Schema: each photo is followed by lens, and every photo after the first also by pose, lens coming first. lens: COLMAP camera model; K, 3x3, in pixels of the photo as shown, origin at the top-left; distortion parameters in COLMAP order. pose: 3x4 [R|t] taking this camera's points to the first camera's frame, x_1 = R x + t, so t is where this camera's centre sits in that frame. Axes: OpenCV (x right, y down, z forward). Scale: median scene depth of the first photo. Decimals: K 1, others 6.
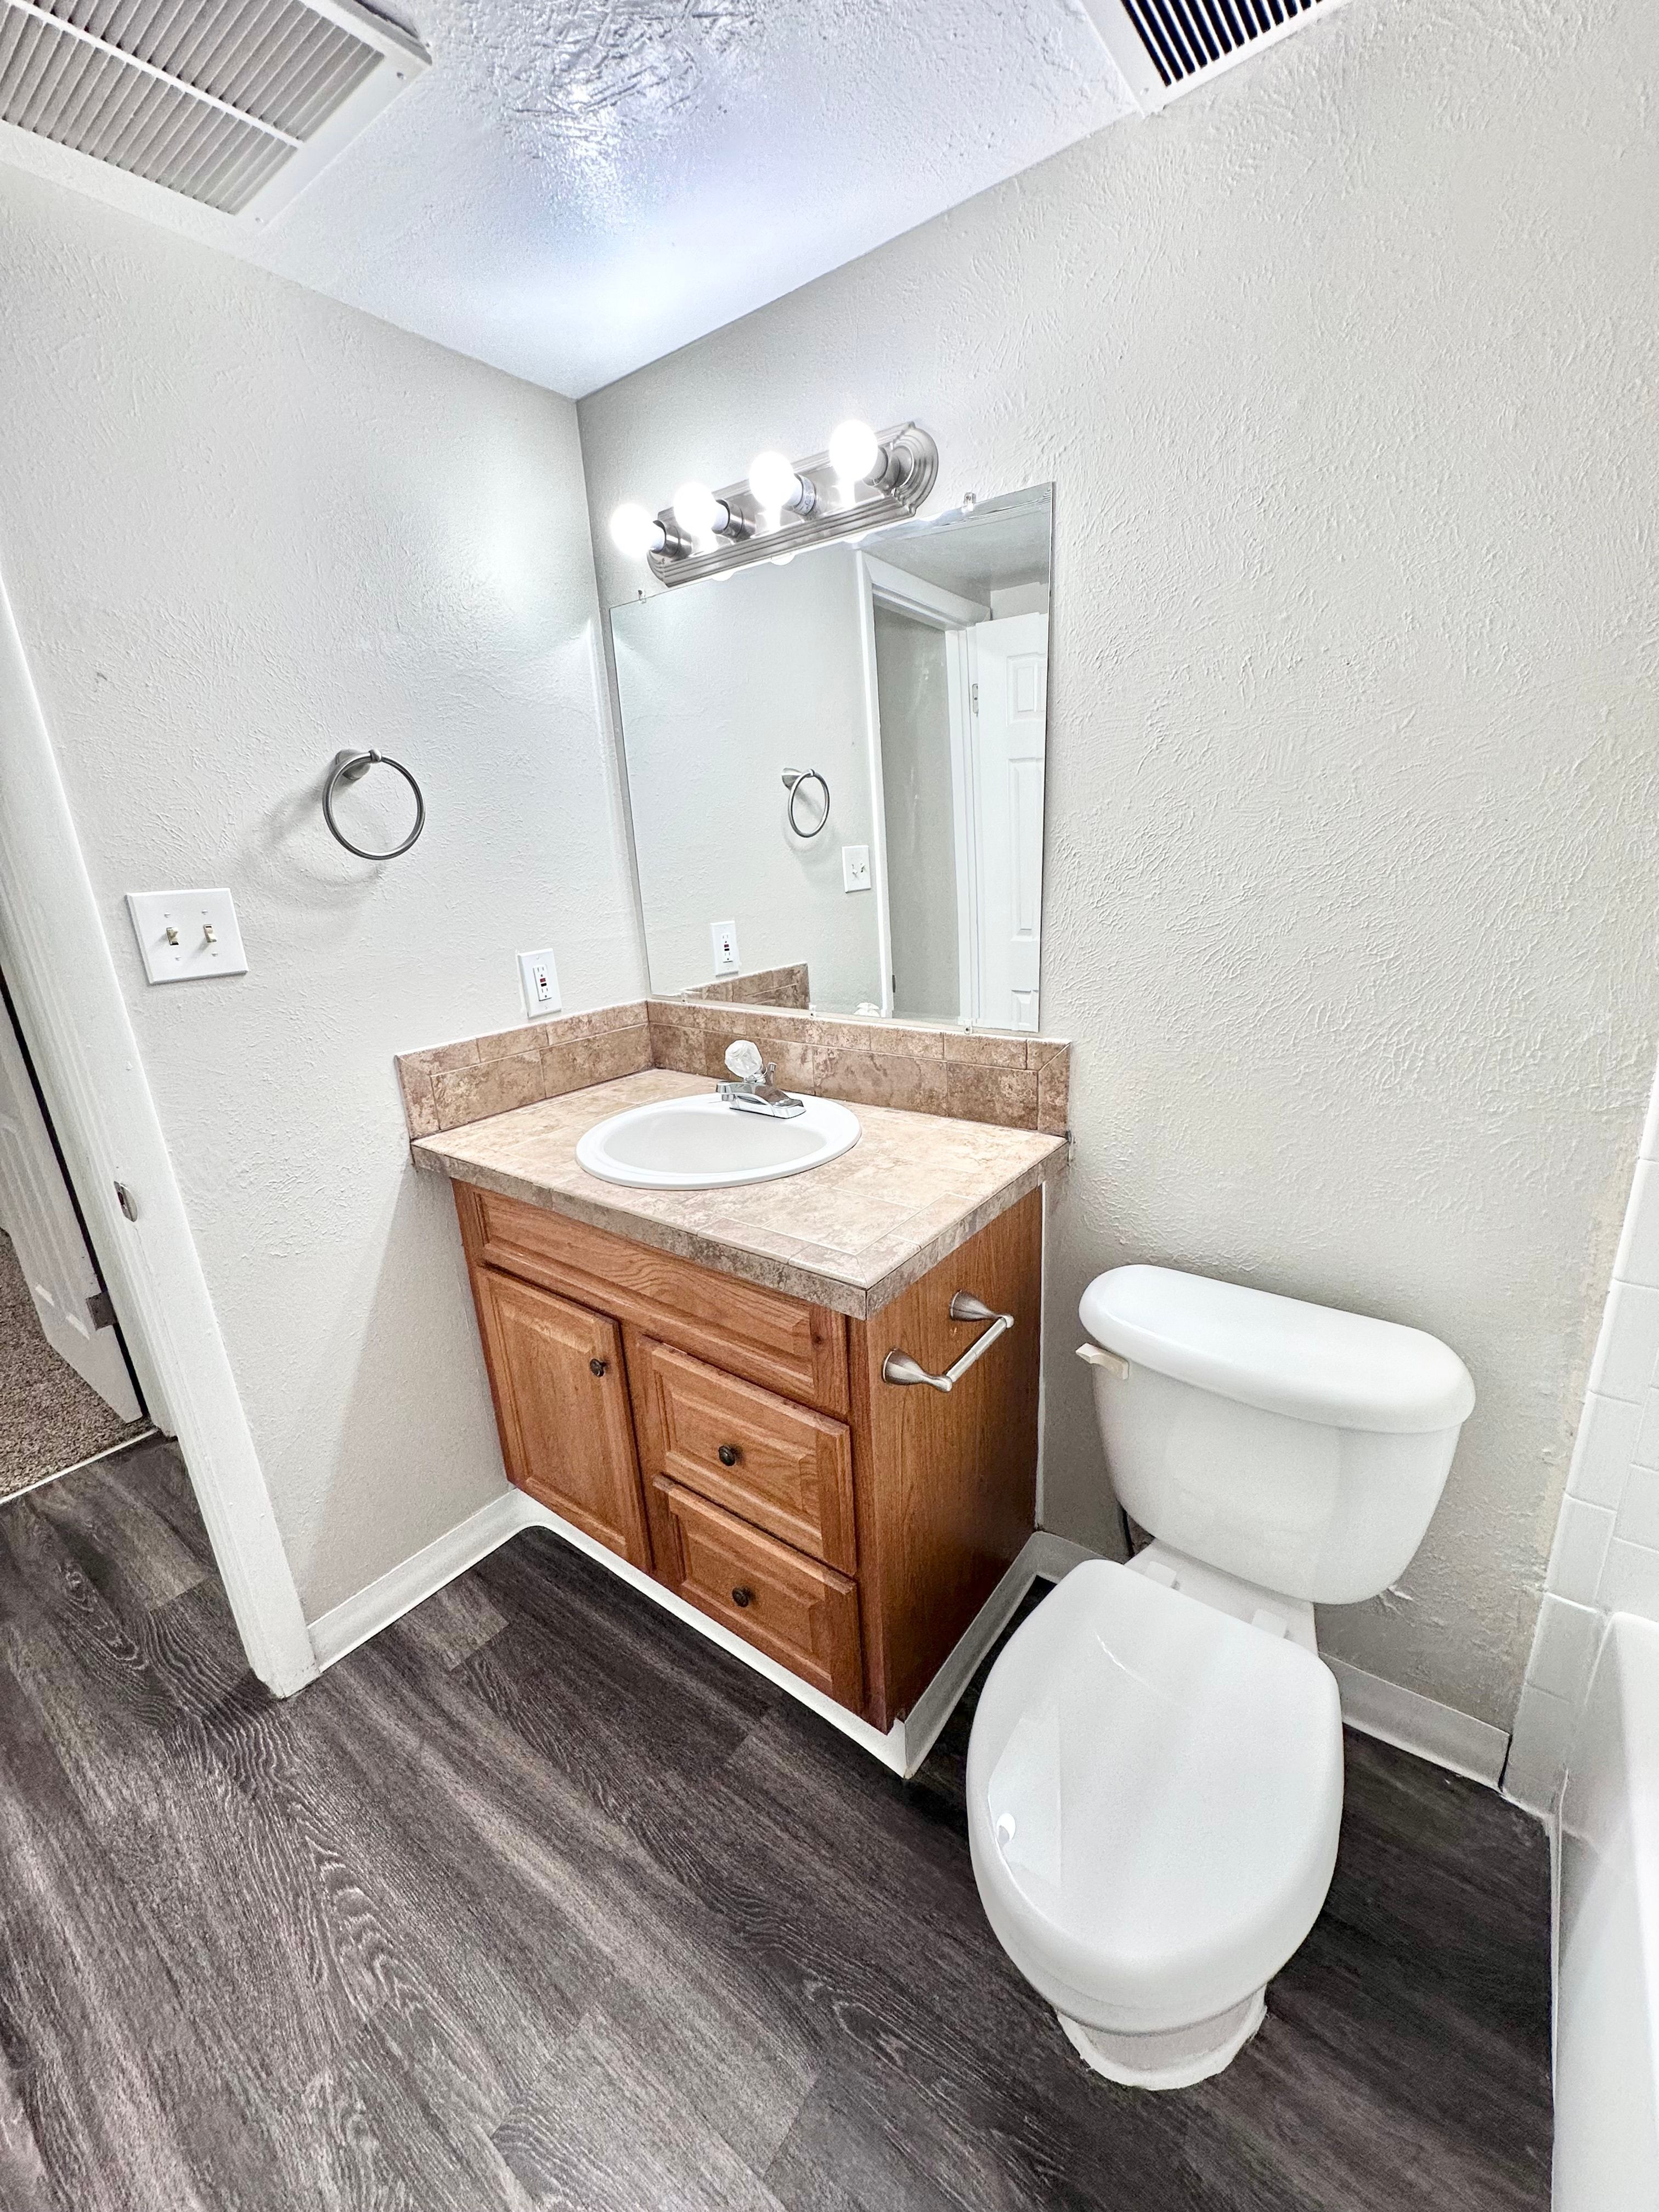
lens RADIAL K [[881.1, 0, 829.5], [0, 881.1, 1106.0], [0, 0, 1]] dist [-0.001361, 0.000485]
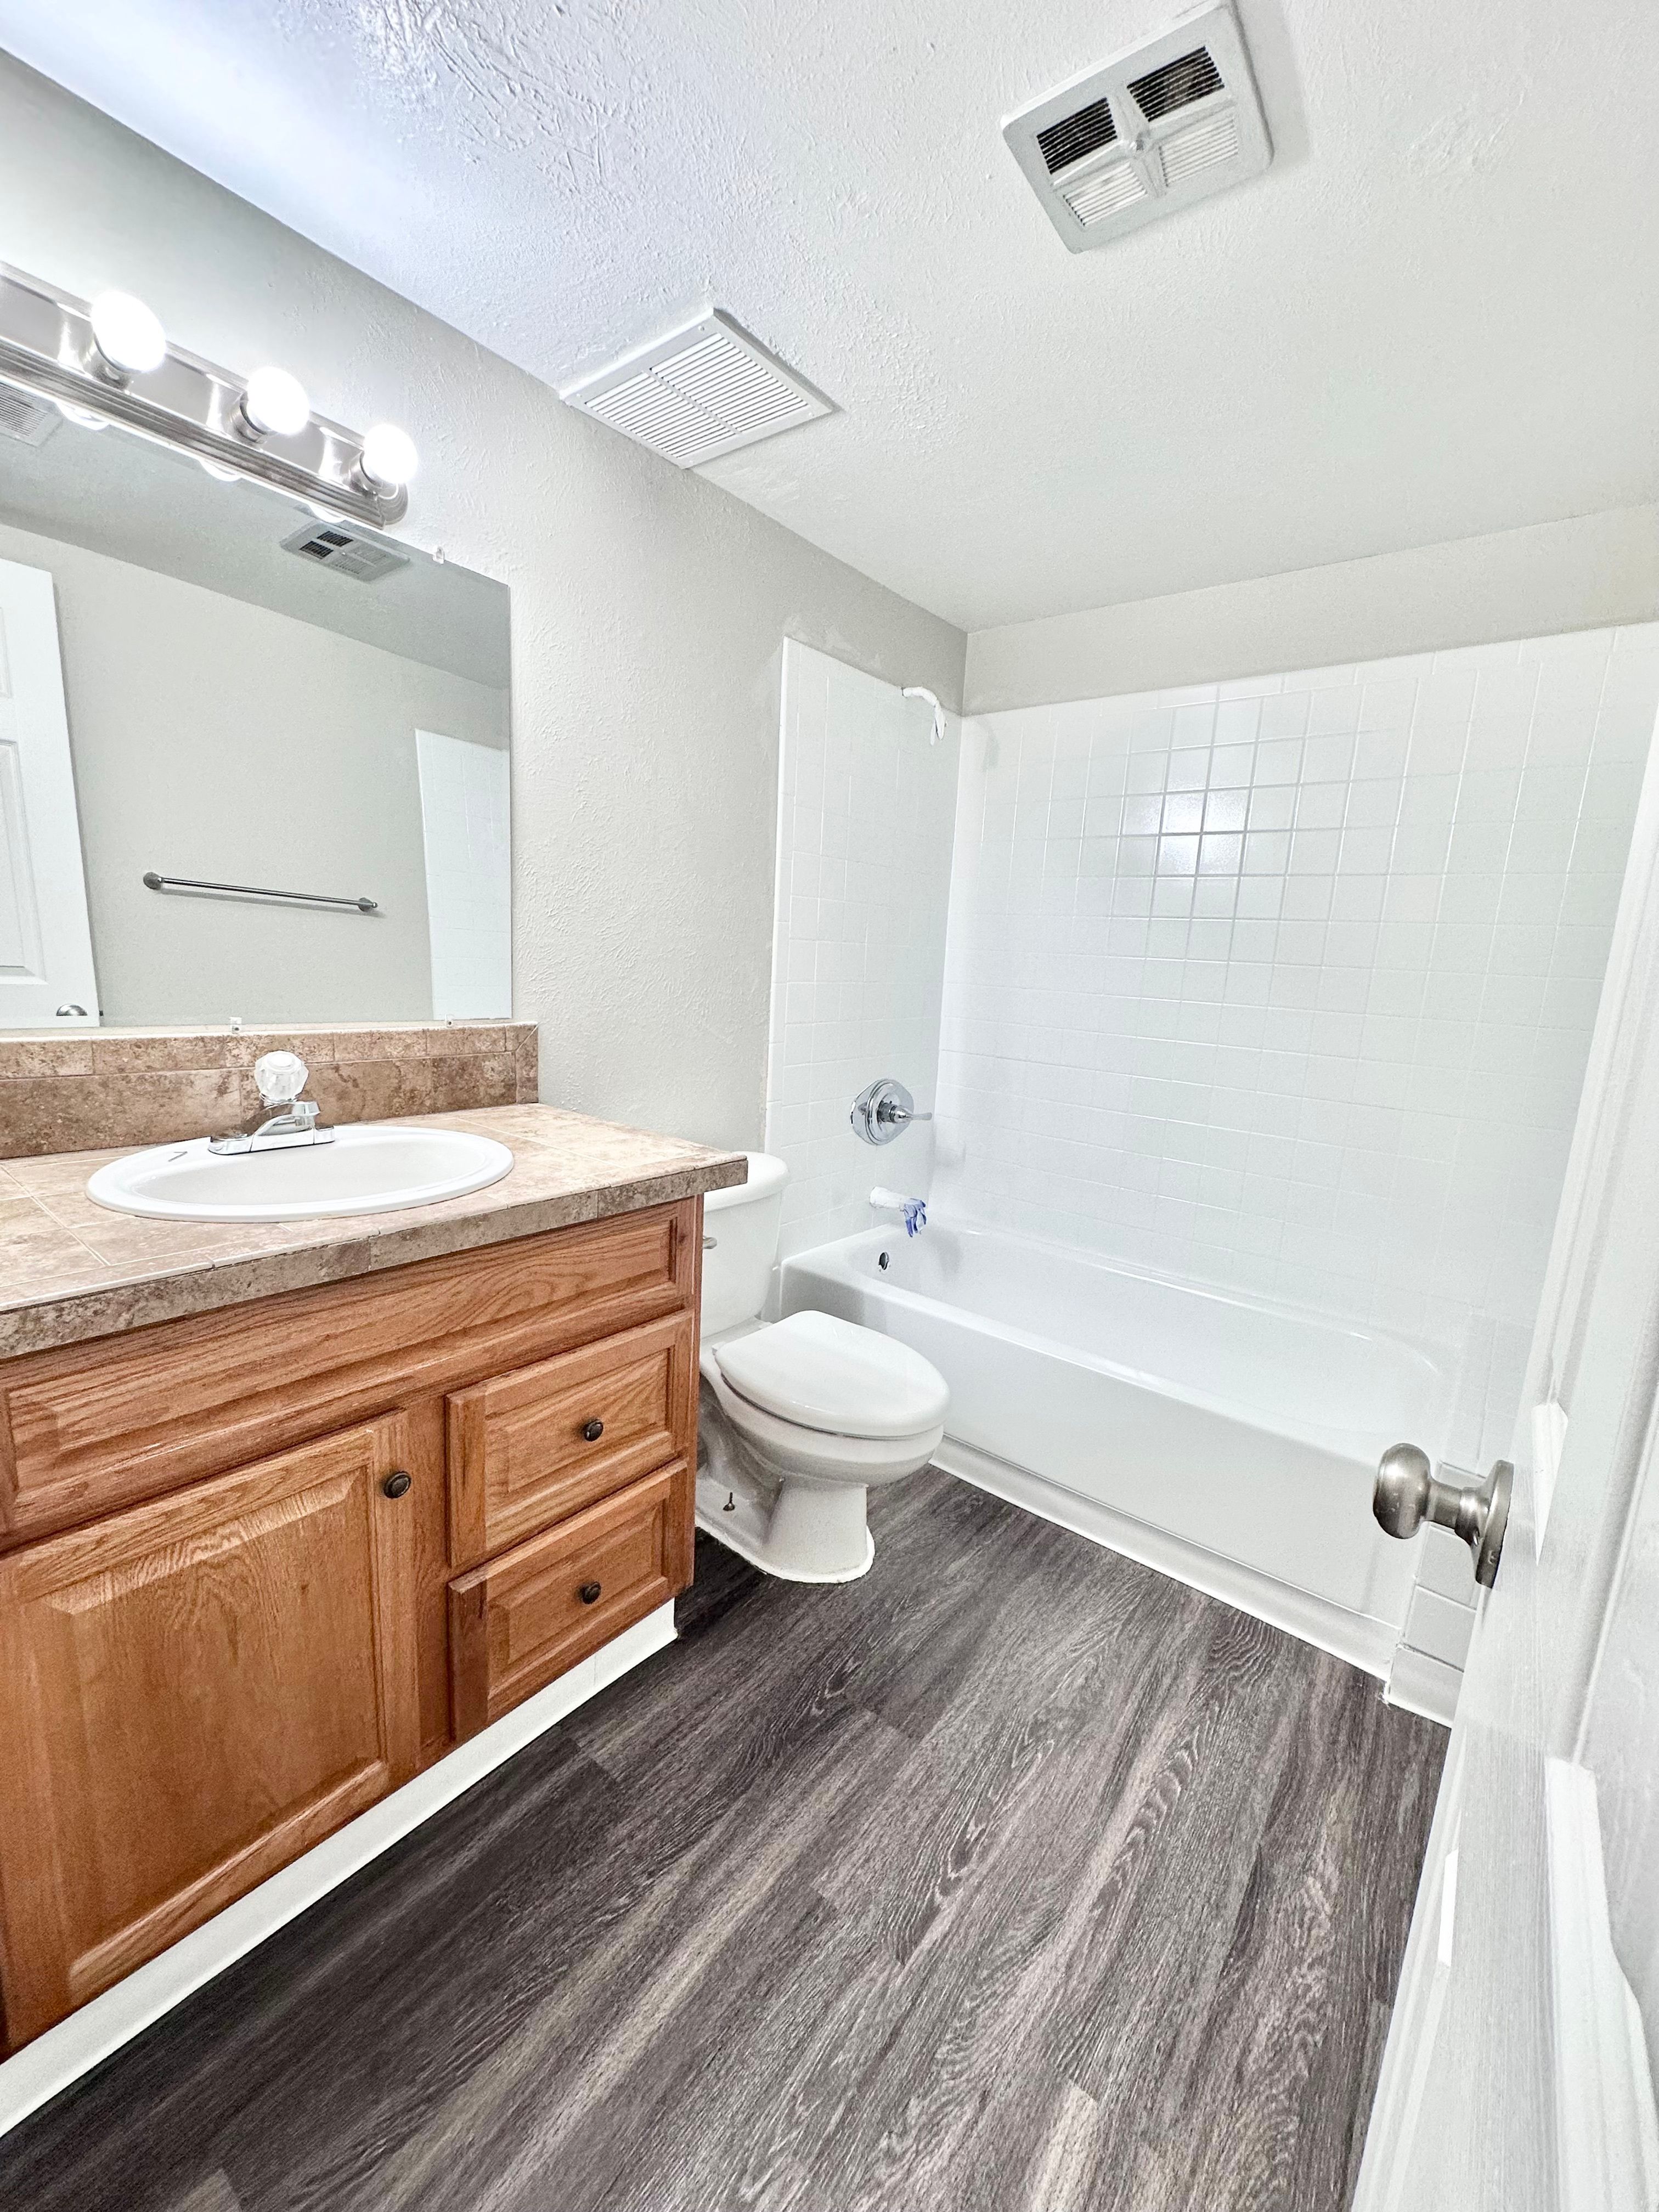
lens RADIAL K [[881.1, 0, 829.5], [0, 881.1, 1106.0], [0, 0, 1]] dist [-0.001361, 0.000485]
pose [[0.025273, -0.118626, 0.992617, -0.990593], [0.240284, 0.964546, 0.109154, 0.004217], [-0.970374, 0.235751, 0.052881, 0.577176]]
